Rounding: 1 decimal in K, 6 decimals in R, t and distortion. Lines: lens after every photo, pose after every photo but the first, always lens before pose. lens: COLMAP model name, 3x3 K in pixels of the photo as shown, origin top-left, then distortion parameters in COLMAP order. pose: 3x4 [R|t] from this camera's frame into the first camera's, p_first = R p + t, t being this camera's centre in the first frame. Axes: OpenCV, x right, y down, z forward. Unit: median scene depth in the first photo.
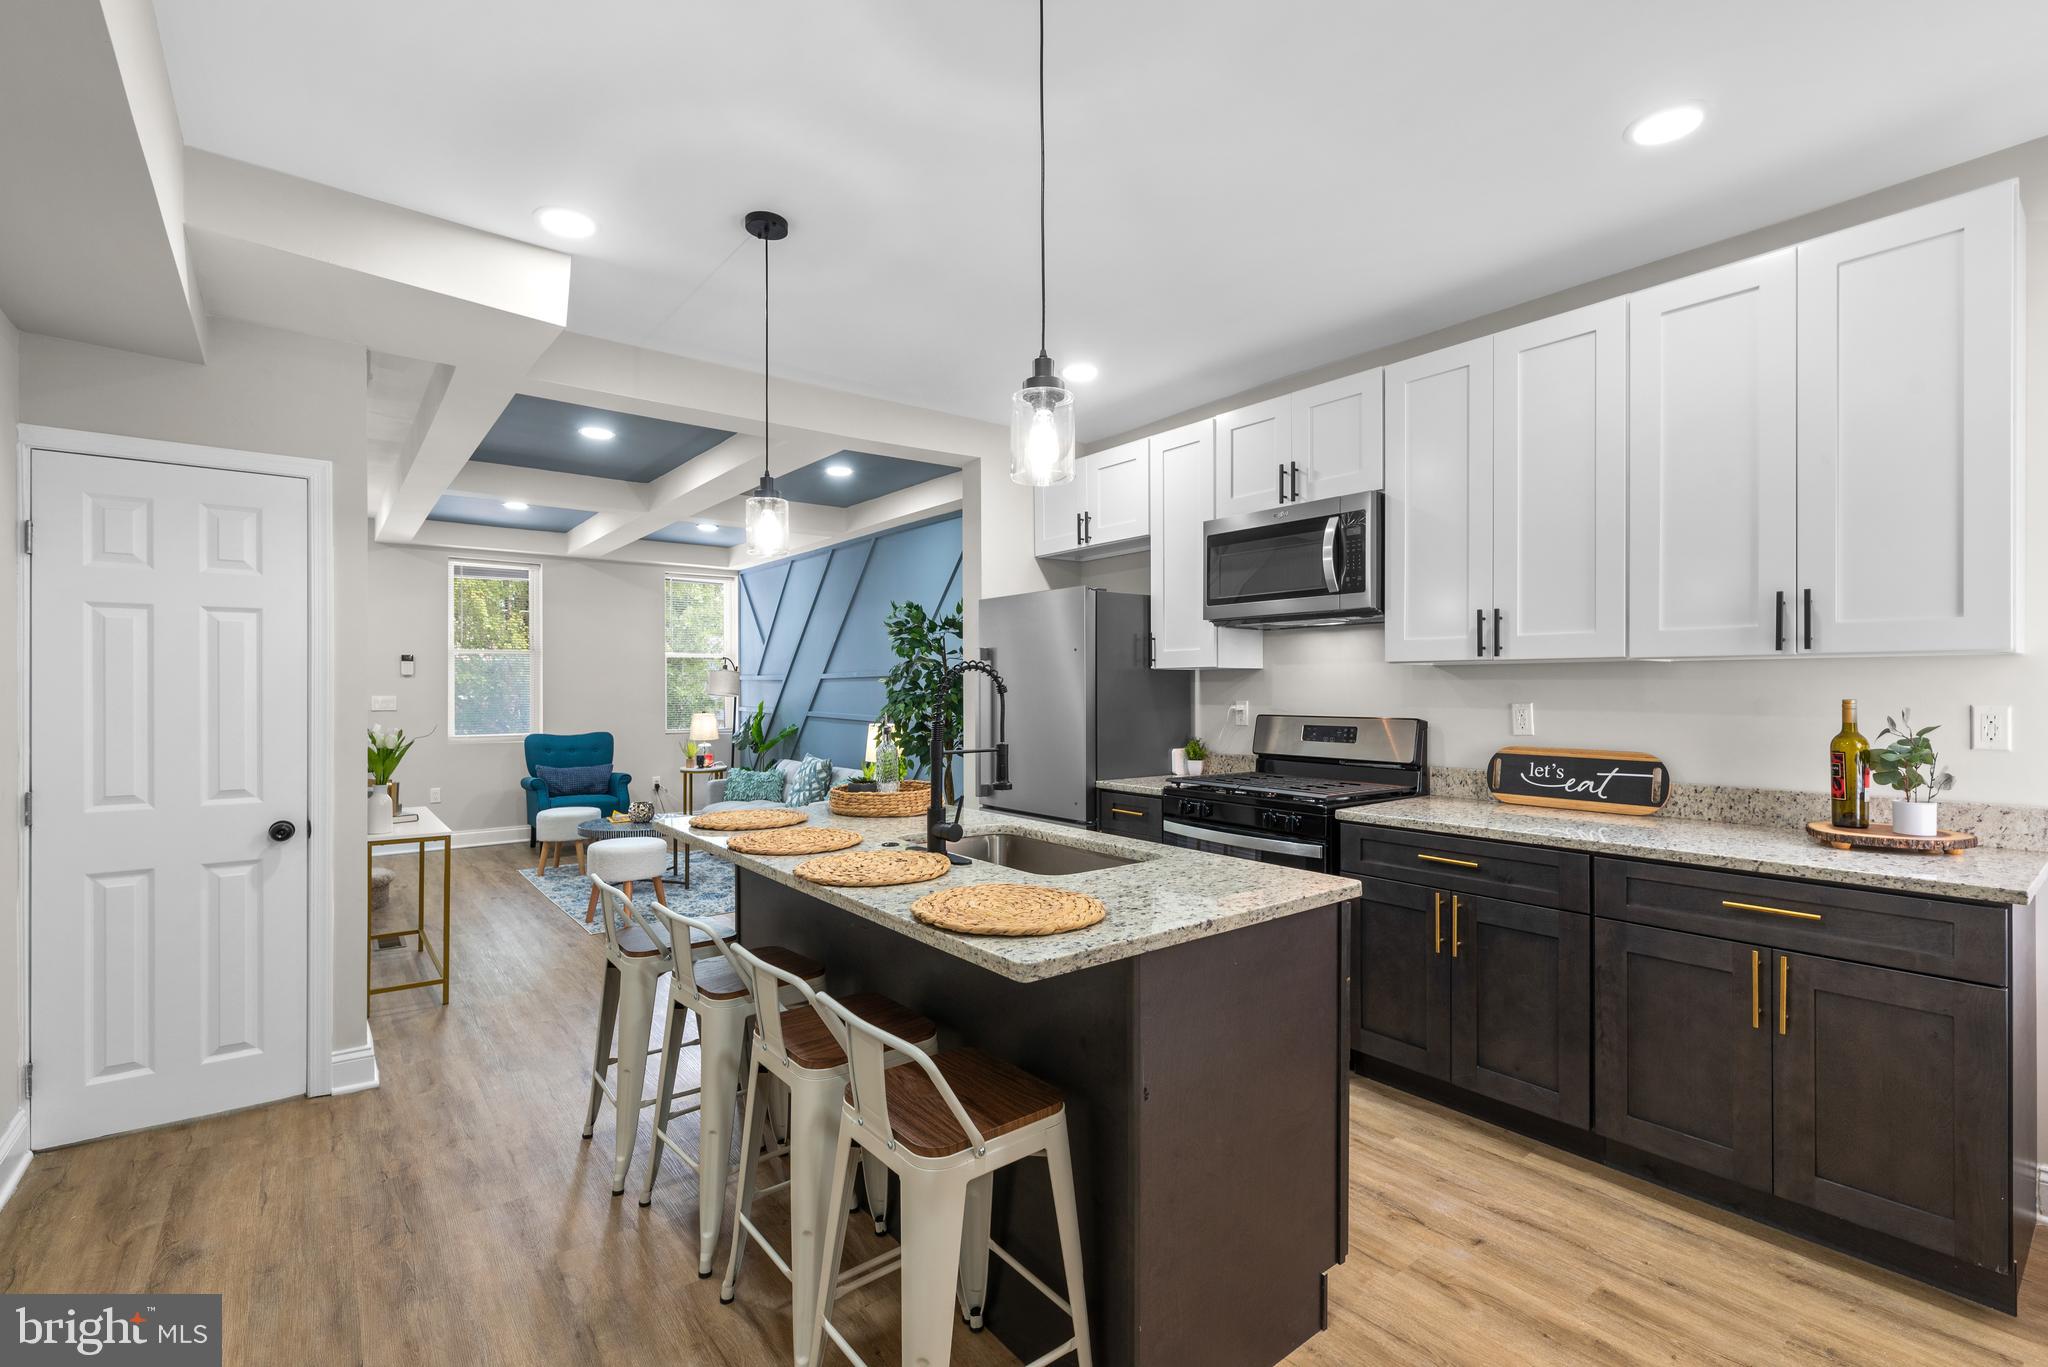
lens RADIAL K [[913.3, 0, 1030.7], [0, 913.3, 688.2], [0, 0, 1]] dist [0.001288, -0.001656]
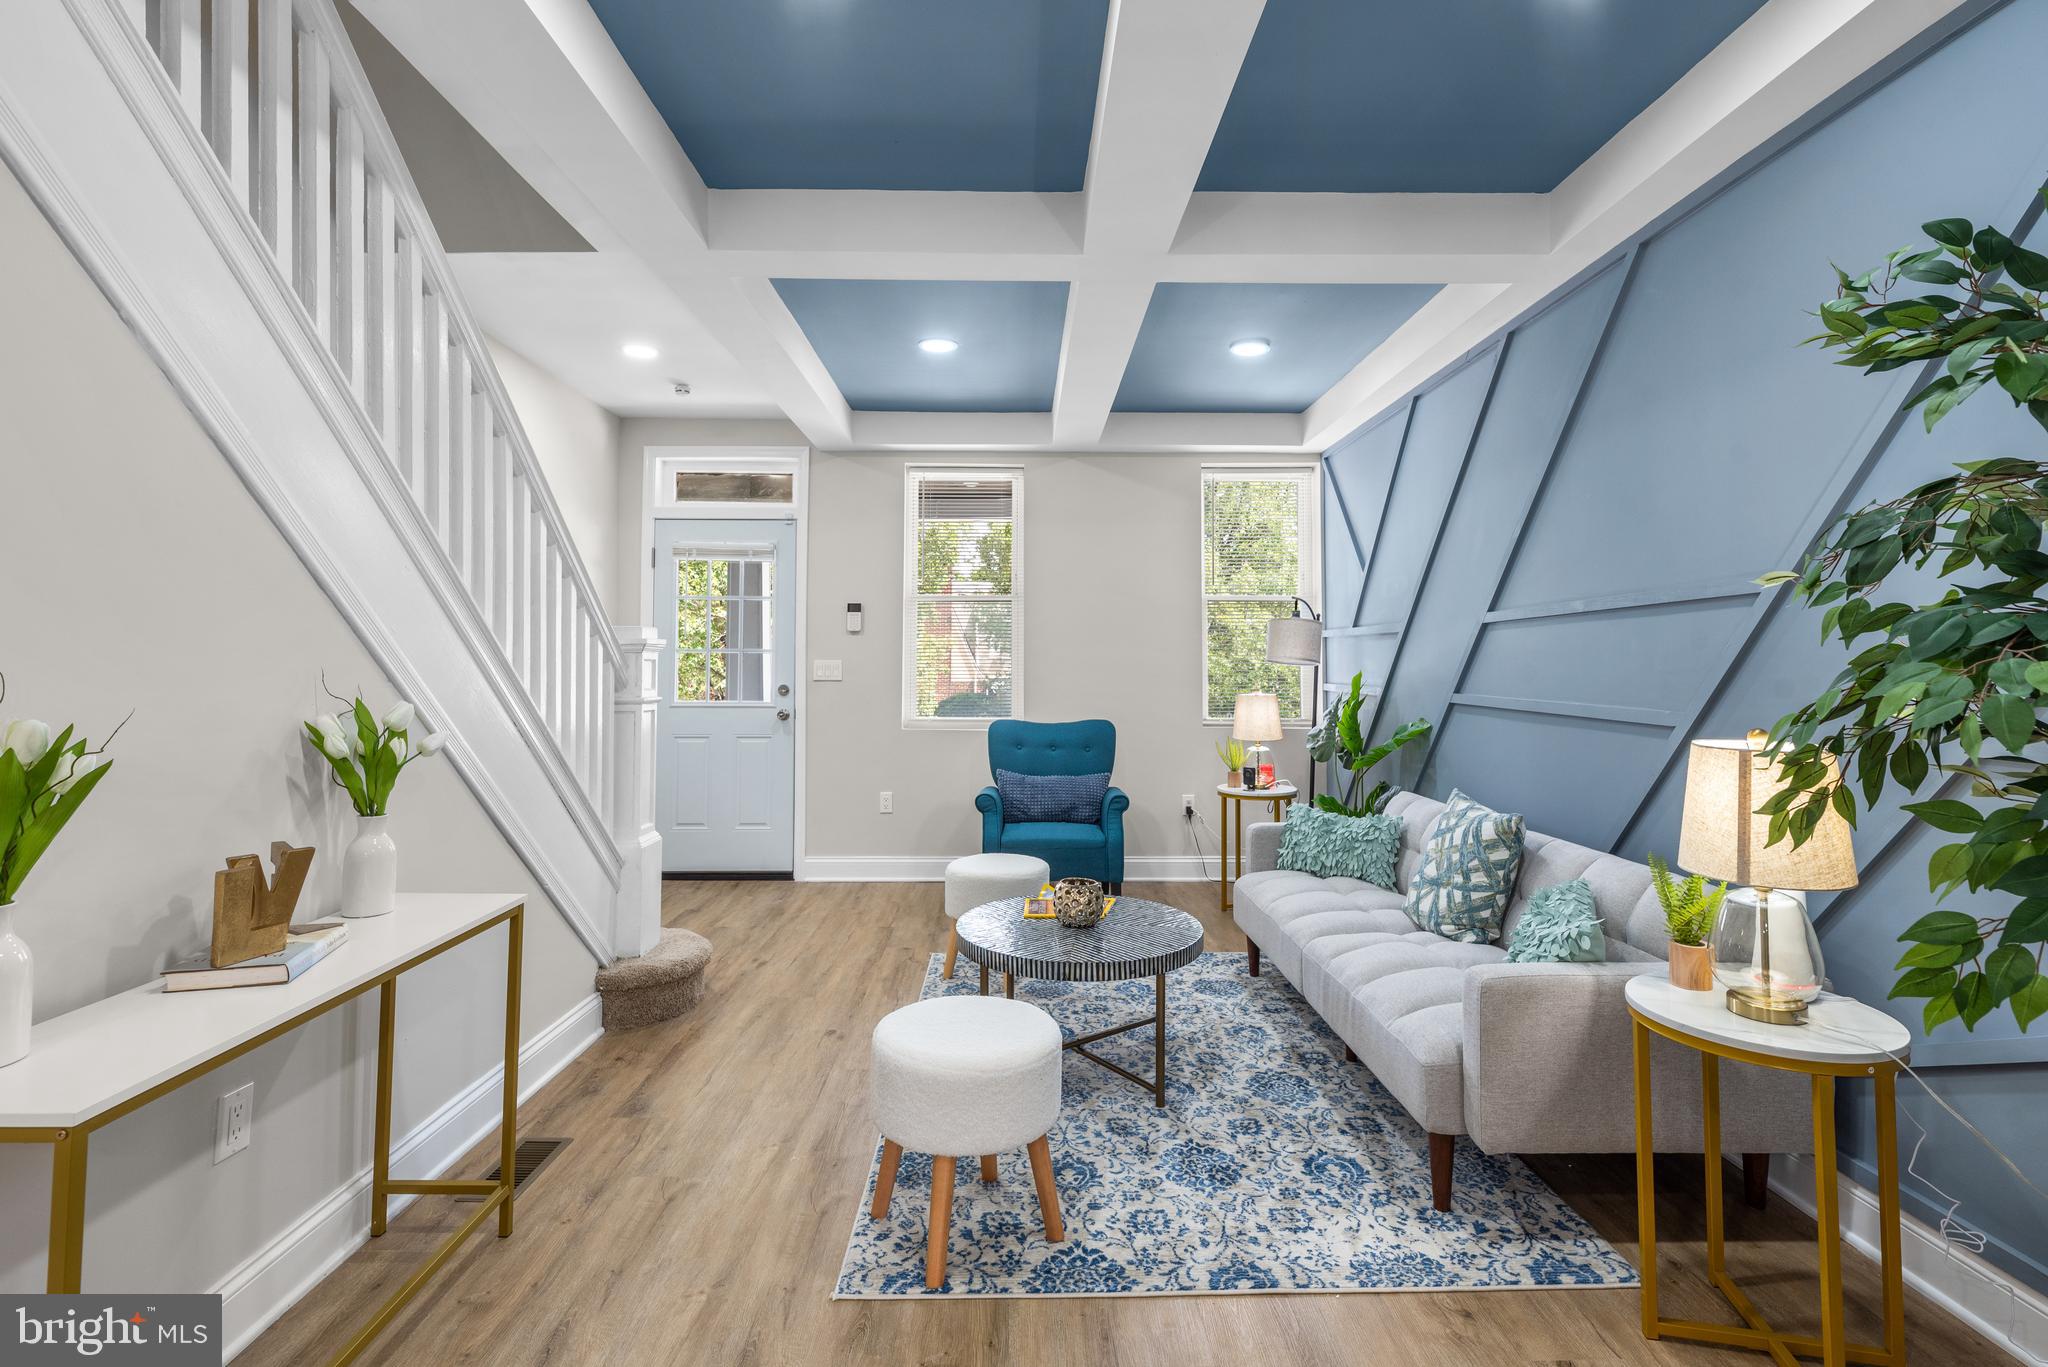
lens RADIAL K [[913.3, 0, 1028.1], [0, 913.3, 639.9], [0, 0, 1]] dist [0.001288, -0.001656]
pose [[0.791644, -0.016491, -0.610759, -0.226134], [-0.003799, 0.999484, -0.031910, 0.023485], [0.610970, 0.027582, 0.791173, 0.861436]]
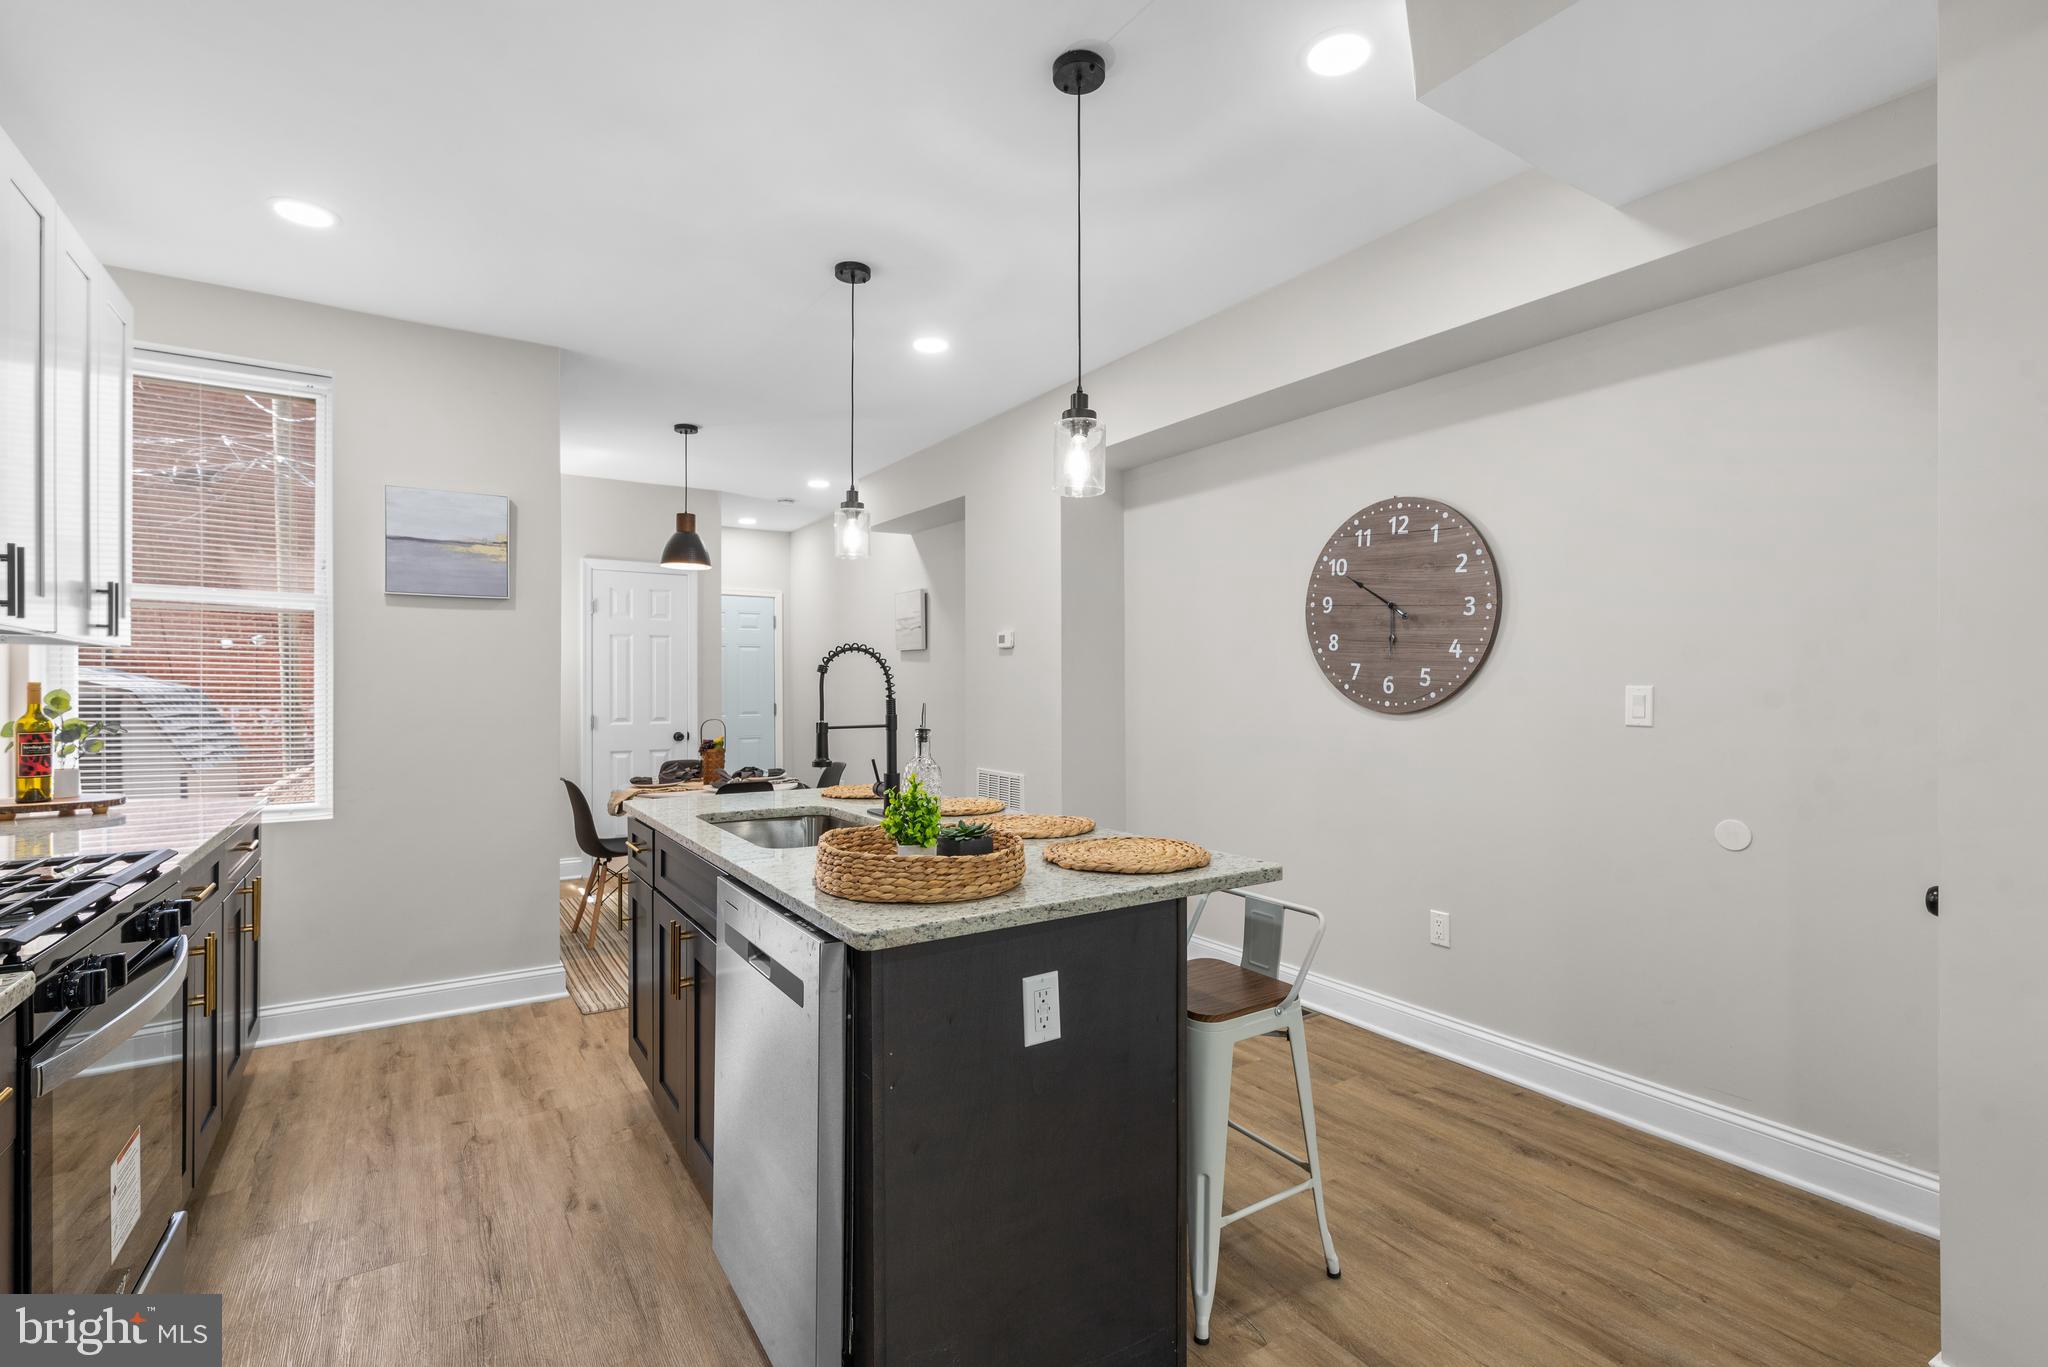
lens RADIAL K [[913.3, 0, 1011.6], [0, 913.3, 692.8], [0, 0, 1]] dist [0.001288, -0.001656]
pose [[-0.994789, 0.001025, 0.101949, -0.190942], [0.001487, 0.999989, 0.004454, 0.014290], [-0.101943, 0.004583, -0.994780, 1.101975]]
